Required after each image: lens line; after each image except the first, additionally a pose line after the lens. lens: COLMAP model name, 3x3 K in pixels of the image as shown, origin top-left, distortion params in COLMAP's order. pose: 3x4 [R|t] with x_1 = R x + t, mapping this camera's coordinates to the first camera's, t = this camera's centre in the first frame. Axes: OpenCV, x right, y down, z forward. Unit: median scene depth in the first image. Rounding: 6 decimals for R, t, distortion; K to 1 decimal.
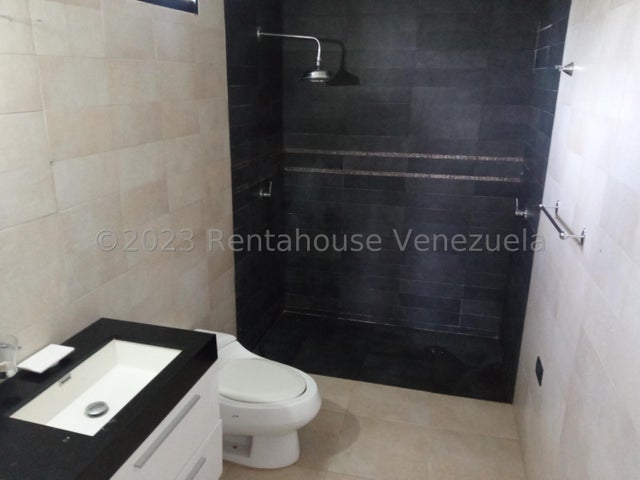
lens RADIAL K [[515.9, 0, 319.4], [0, 515.9, 239.8], [0, 0, 1]] dist [0.010011, -0.002350]
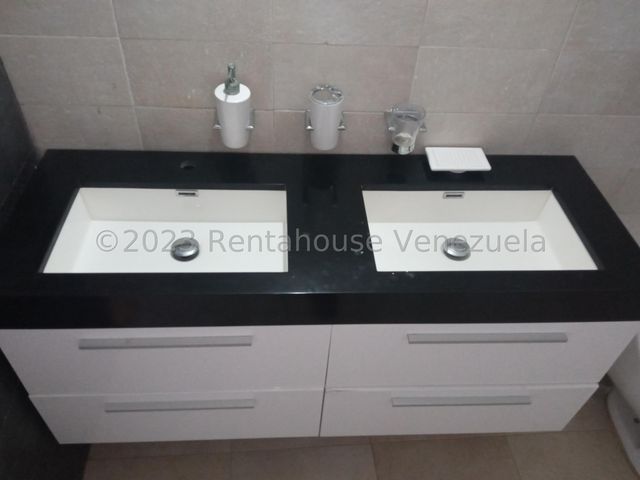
lens RADIAL K [[515.9, 0, 320.7], [0, 515.9, 242.0], [0, 0, 1]] dist [0.010011, -0.002350]
pose [[0.325799, 0.653351, -0.683364, 0.029760], [-0.338751, 0.755482, 0.560799, -0.049209], [0.882668, 0.048782, 0.467459, 0.448309]]
